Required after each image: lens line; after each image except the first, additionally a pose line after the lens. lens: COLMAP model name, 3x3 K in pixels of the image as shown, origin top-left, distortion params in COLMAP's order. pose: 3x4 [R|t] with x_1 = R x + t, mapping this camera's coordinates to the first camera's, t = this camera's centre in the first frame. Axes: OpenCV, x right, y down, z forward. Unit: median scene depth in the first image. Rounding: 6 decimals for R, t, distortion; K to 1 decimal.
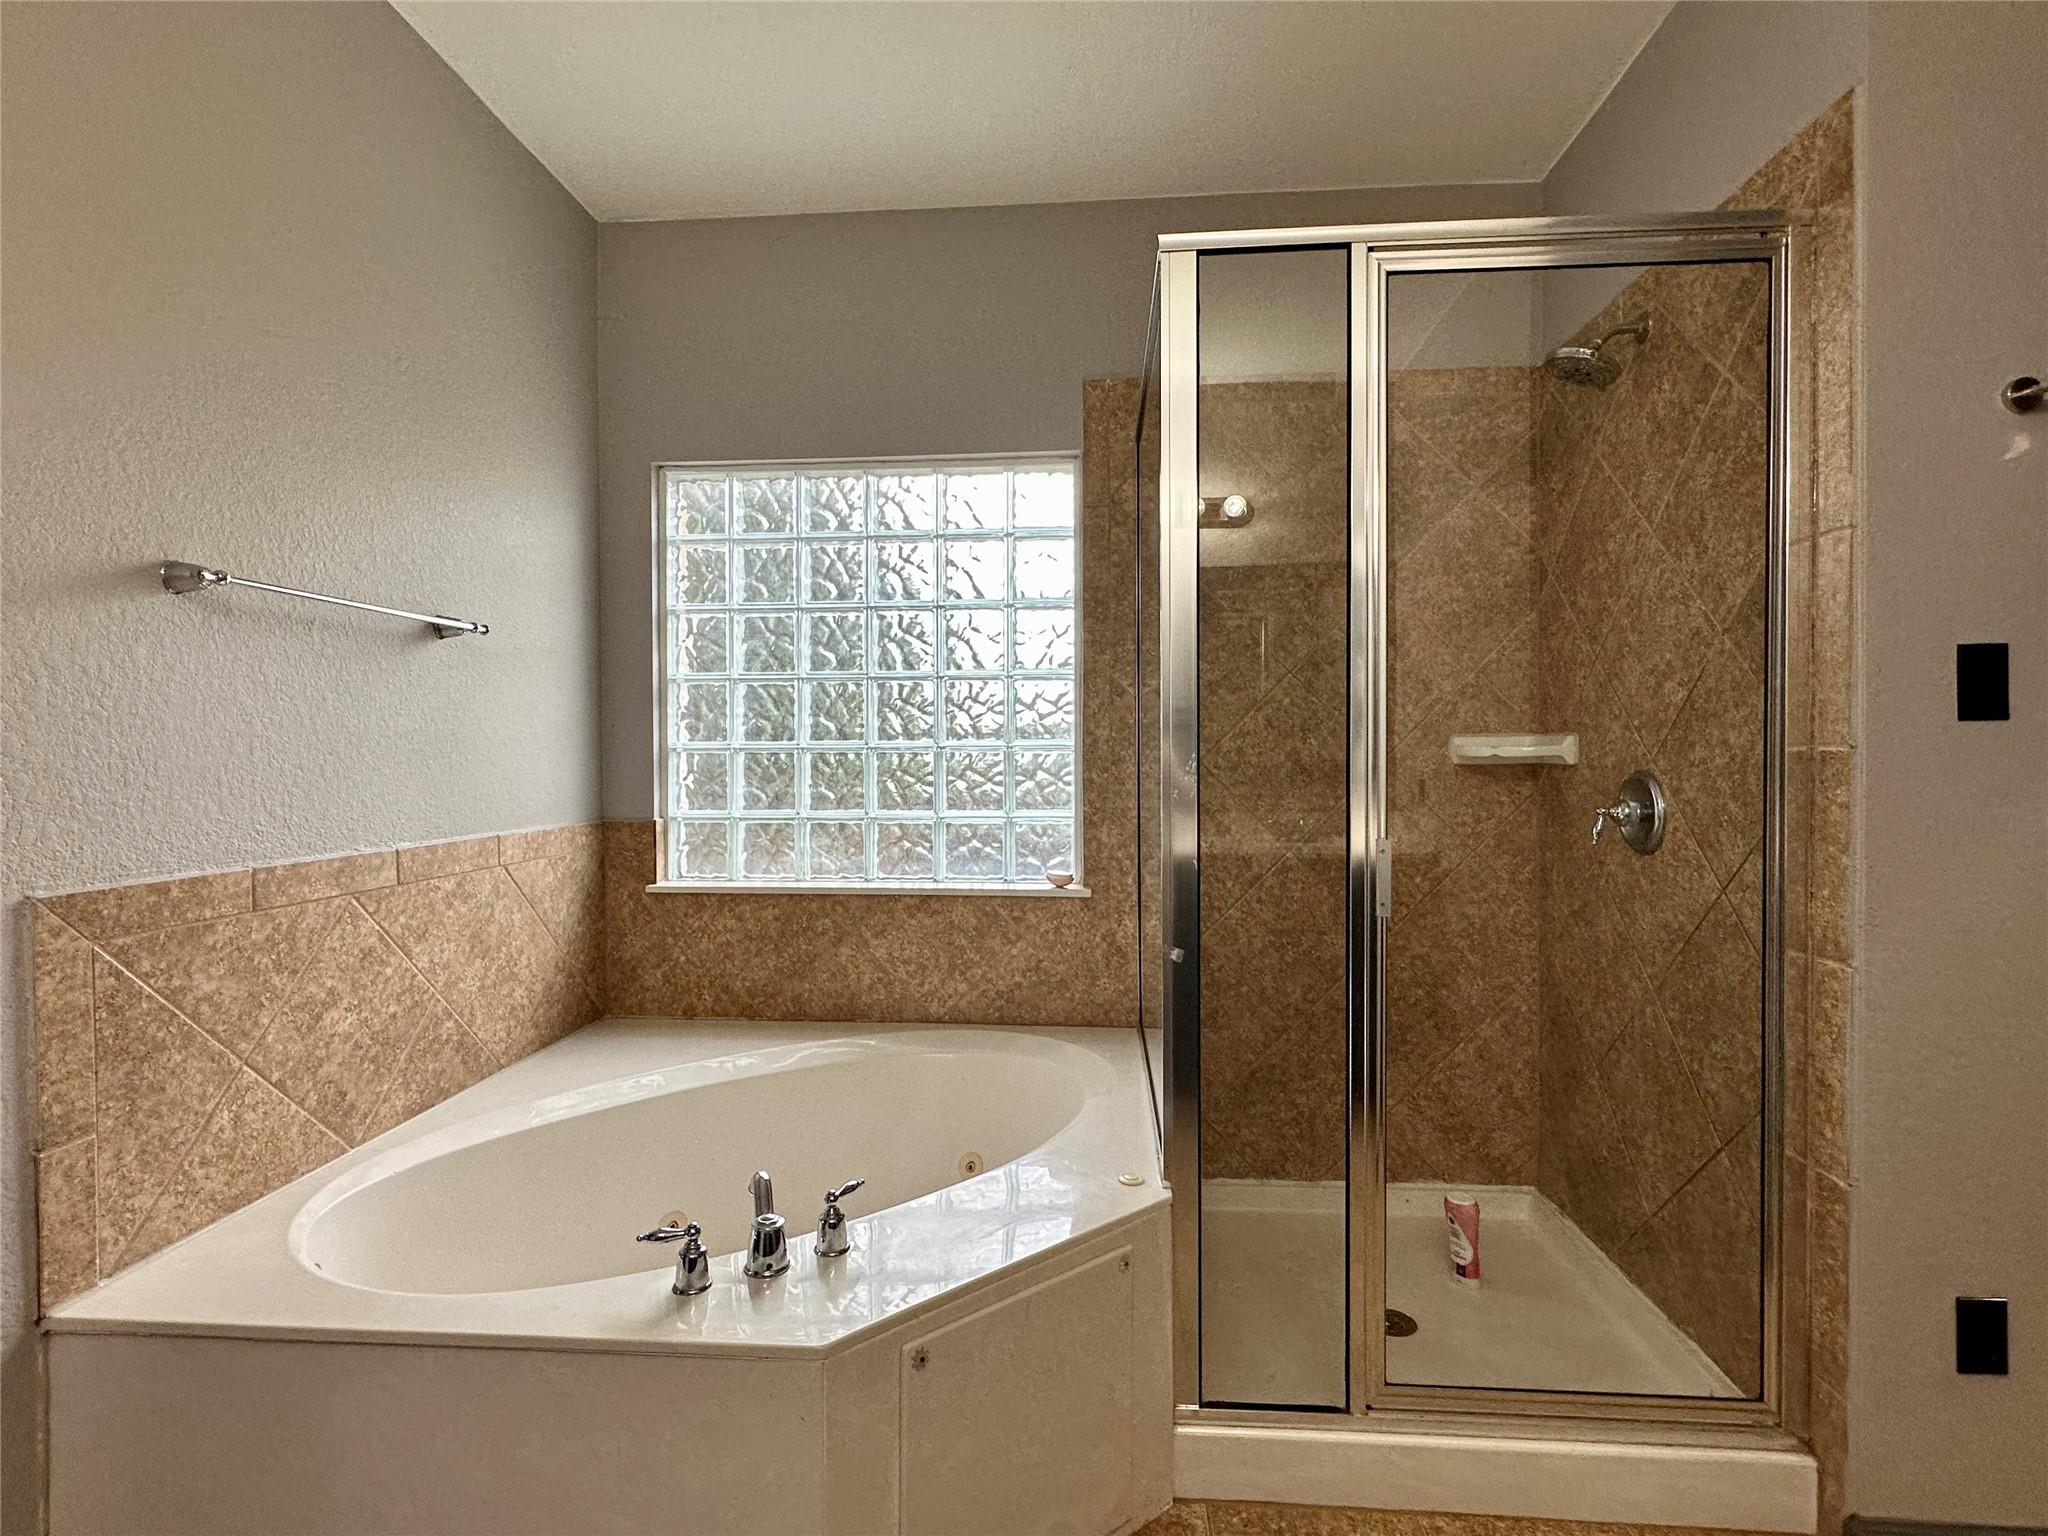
lens RADIAL K [[997.0, 0, 1024.0], [0, 997.0, 768.0], [0, 0, 1]] dist [0.000387, 0.000548]
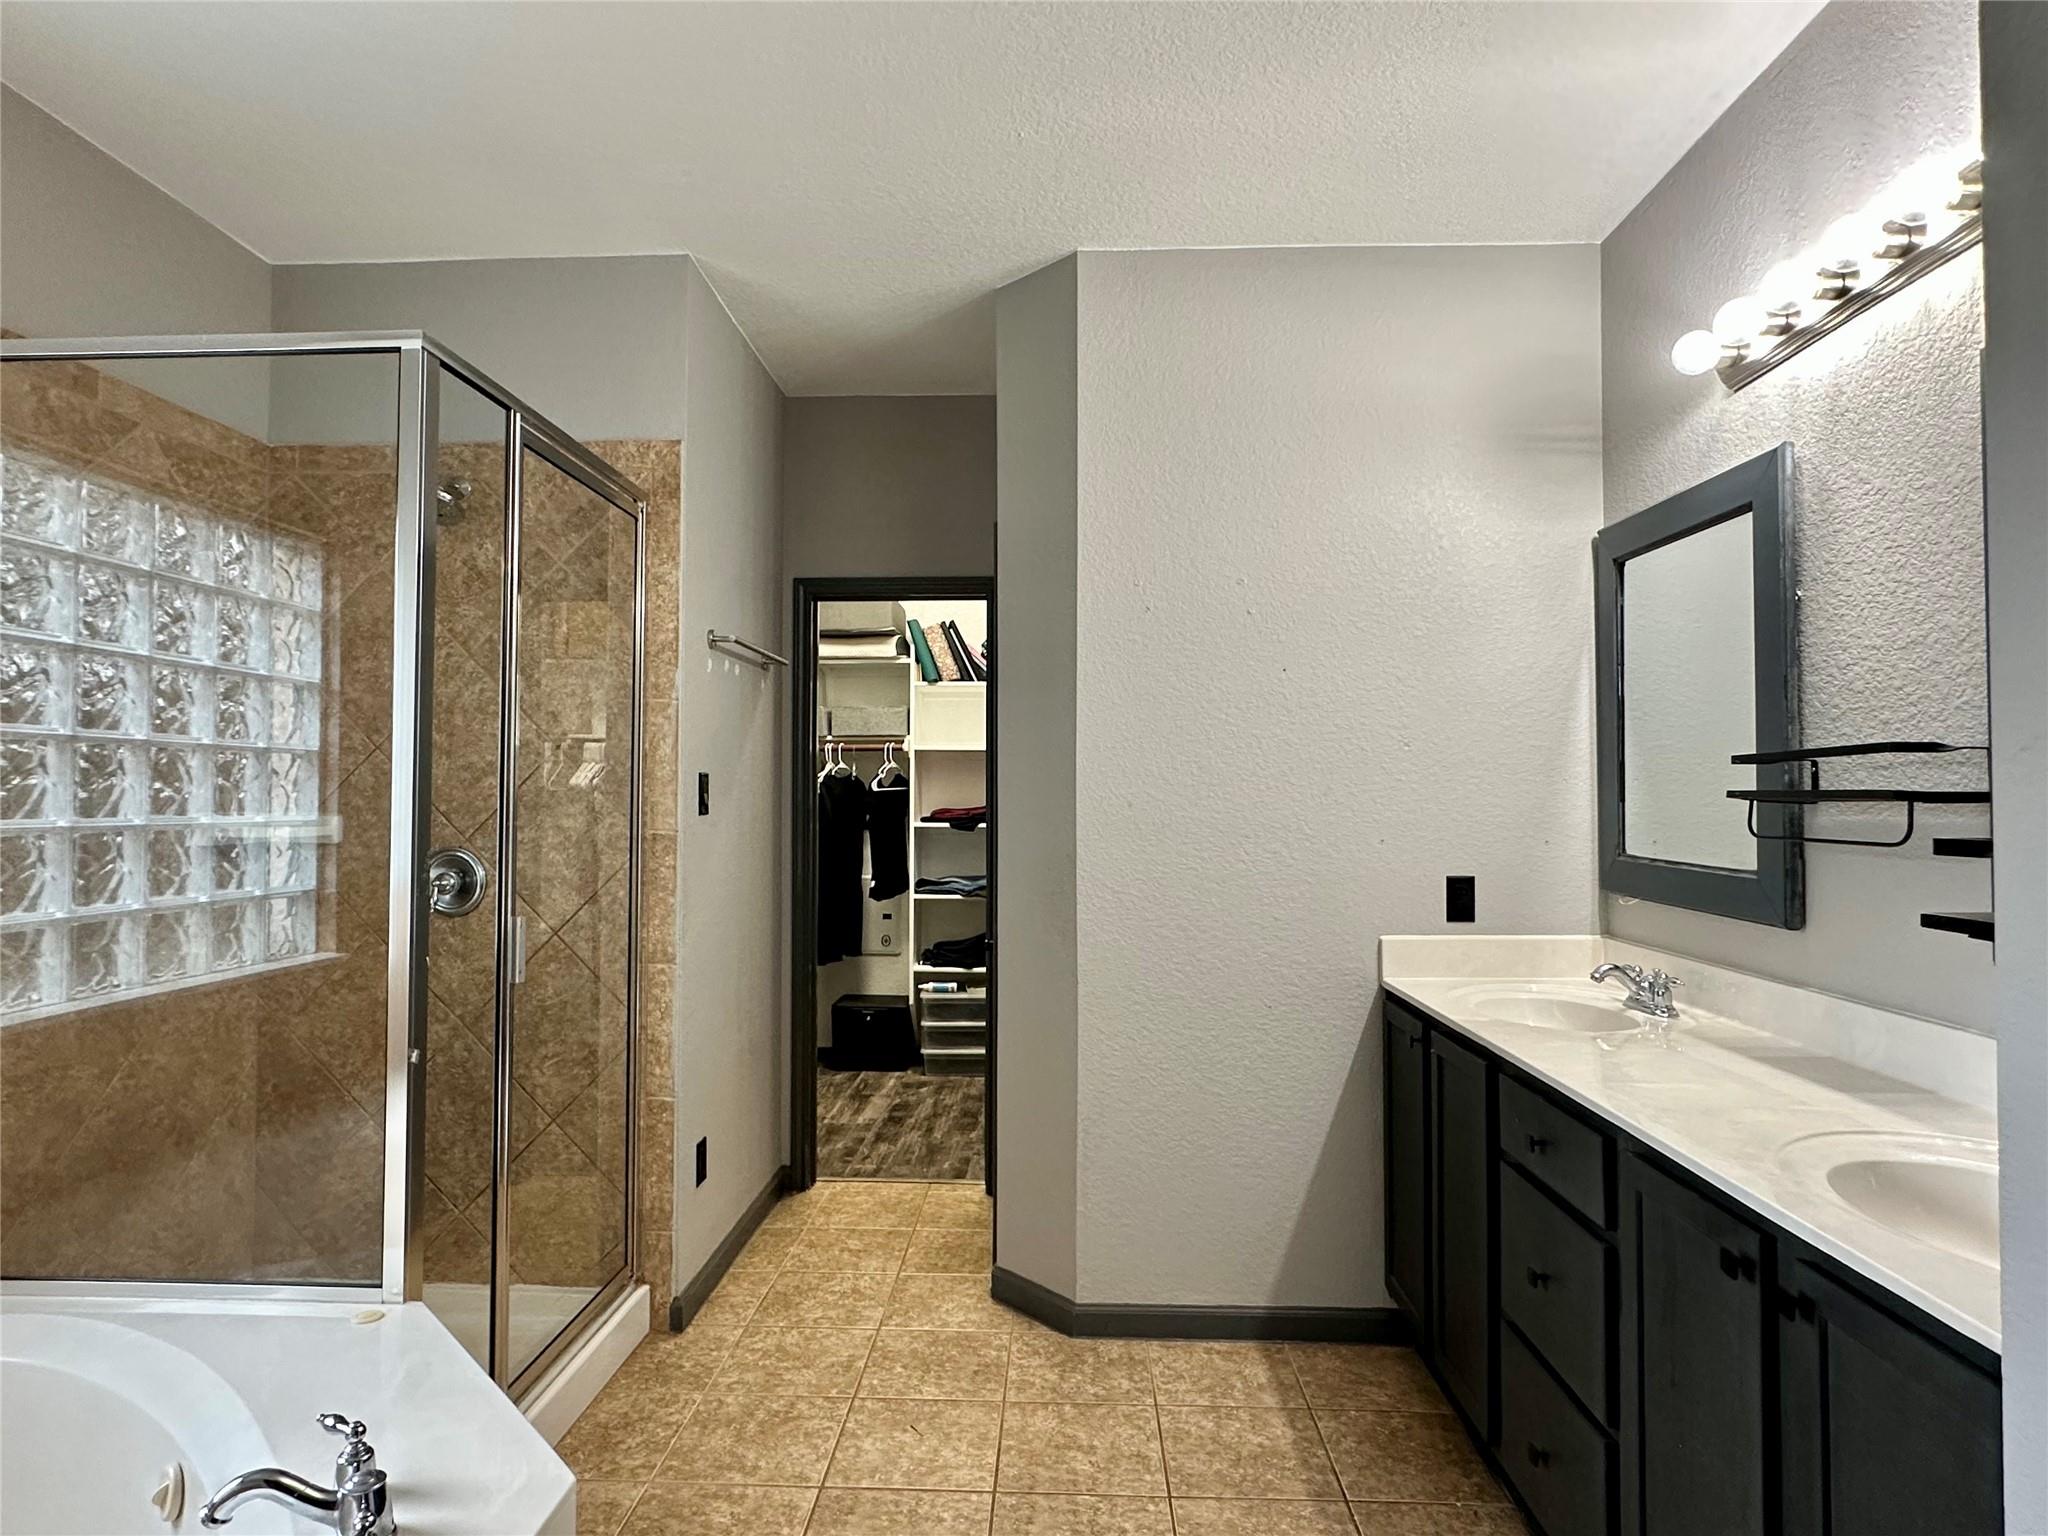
lens RADIAL K [[1132.6, 0, 1024.0], [0, 1132.6, 768.0], [0, 0, 1]] dist [-0.003049, 0.000723]
pose [[-0.030704, 0.033314, 0.998973, -1.066633], [0.007845, 0.999422, -0.033087, -0.058918], [-0.999498, 0.006821, -0.030948, 0.470666]]
